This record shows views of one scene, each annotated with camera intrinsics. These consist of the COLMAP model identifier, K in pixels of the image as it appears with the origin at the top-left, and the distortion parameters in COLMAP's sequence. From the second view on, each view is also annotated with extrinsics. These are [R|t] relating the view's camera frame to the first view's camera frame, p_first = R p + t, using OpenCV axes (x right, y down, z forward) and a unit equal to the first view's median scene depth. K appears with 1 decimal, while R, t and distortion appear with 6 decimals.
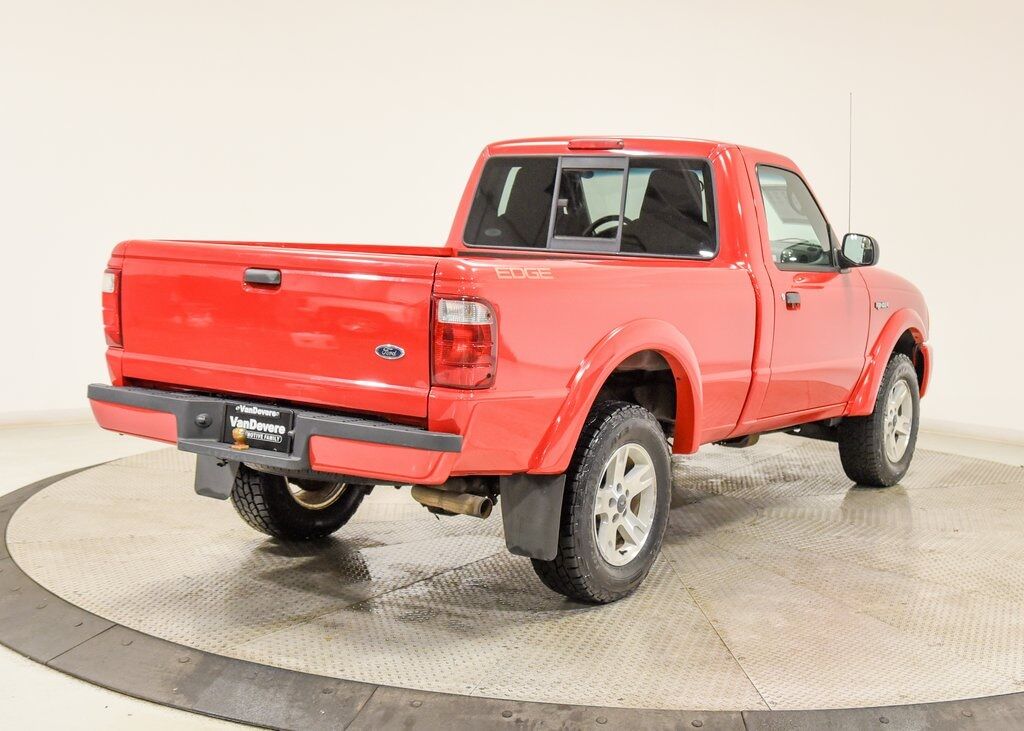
lens RADIAL K [[1455.4, 0, 513.4], [0, 1455.4, 366.3], [0, 0, 1]] dist [-0.040812, 0.000000]
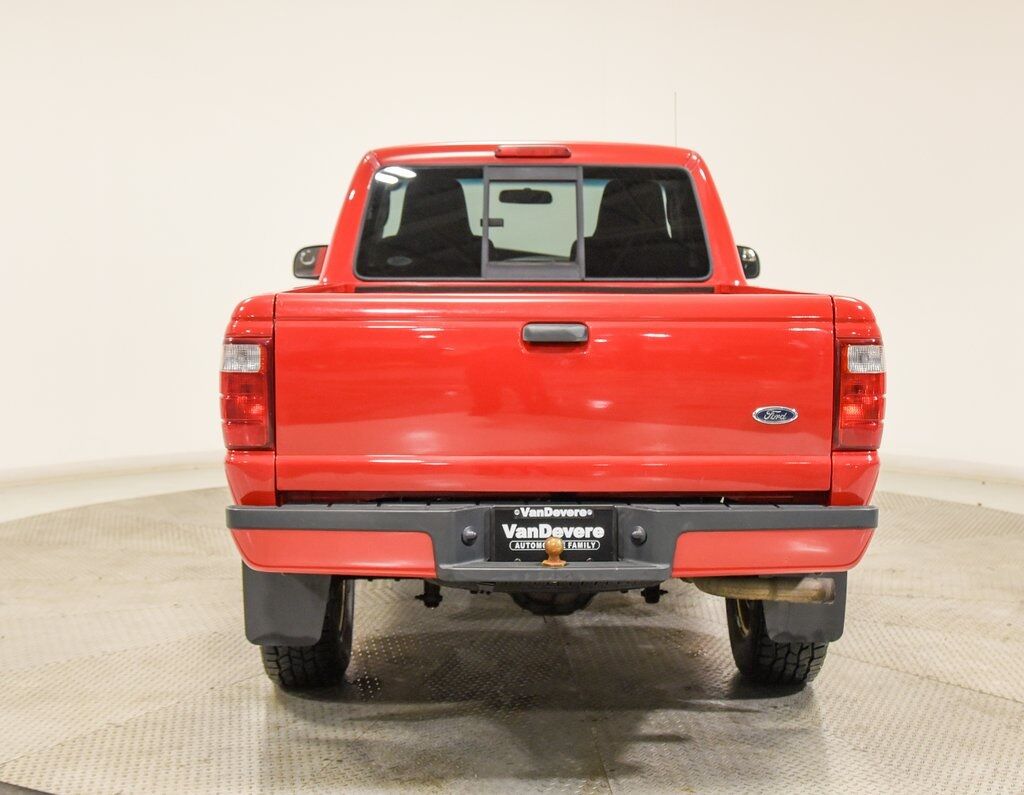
lens RADIAL K [[1602.5, 0, 510.4], [0, 1602.5, 392.8], [0, 0, 1]] dist [0.021619, 0.000000]
pose [[0.811162, -0.090547, 0.577769, -0.657499], [0.087339, 0.995618, 0.033411, -0.059487], [-0.578263, 0.023360, 0.815516, 0.331408]]
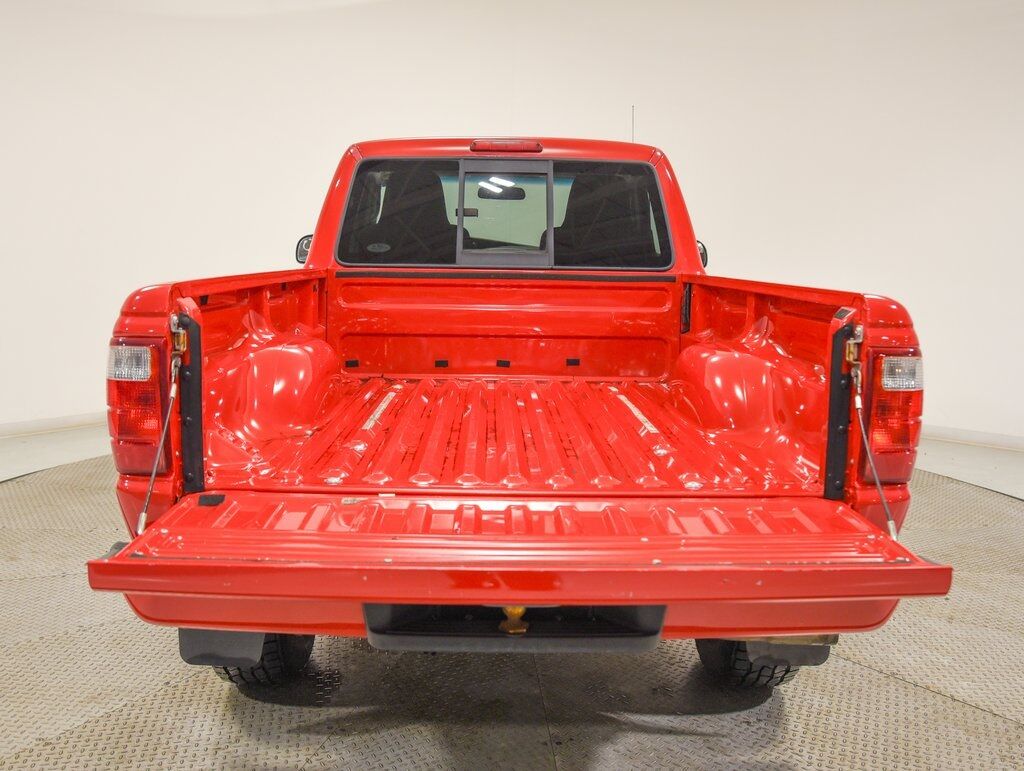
lens RADIAL K [[1007.1, 0, 498.2], [0, 1007.1, 372.9], [0, 0, 1]] dist [-0.052196, 0.000000]
pose [[0.814549, -0.101013, 0.571232, -0.409885], [0.074720, 0.994789, 0.069365, -0.074521], [-0.575262, -0.013818, 0.817852, 0.649188]]
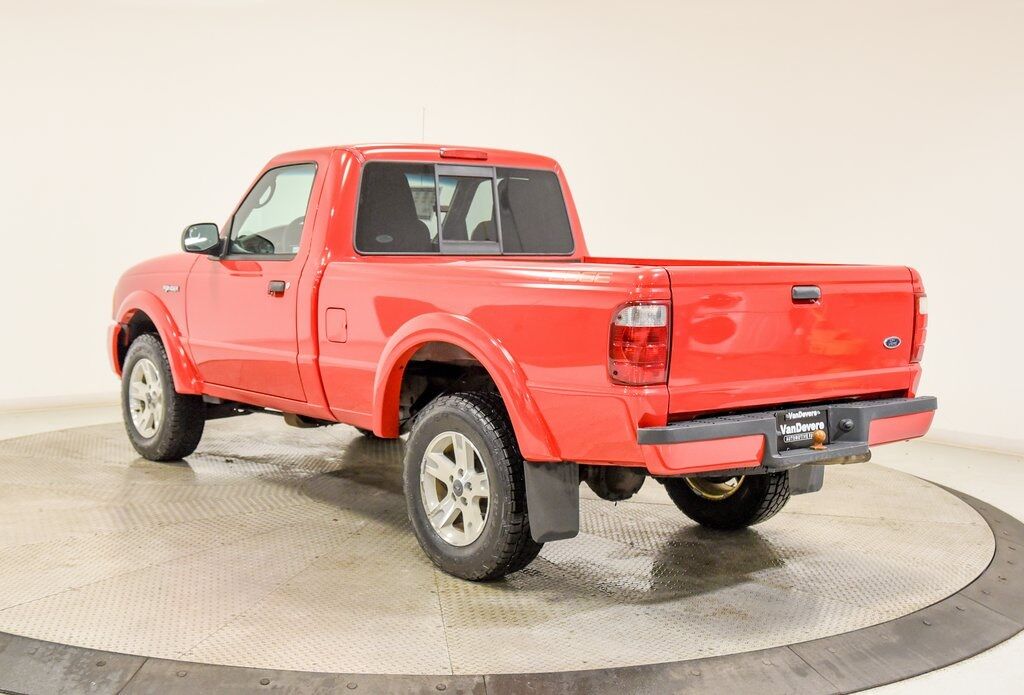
lens RADIAL K [[1350.8, 0, 512.8], [0, 1350.8, 348.5], [0, 0, 1]] dist [0.024121, 0.000000]
pose [[0.256832, -0.120331, 0.958936, -1.196366], [0.088861, 0.990956, 0.100549, -0.139946], [-0.962362, 0.059388, 0.265202, 0.923340]]
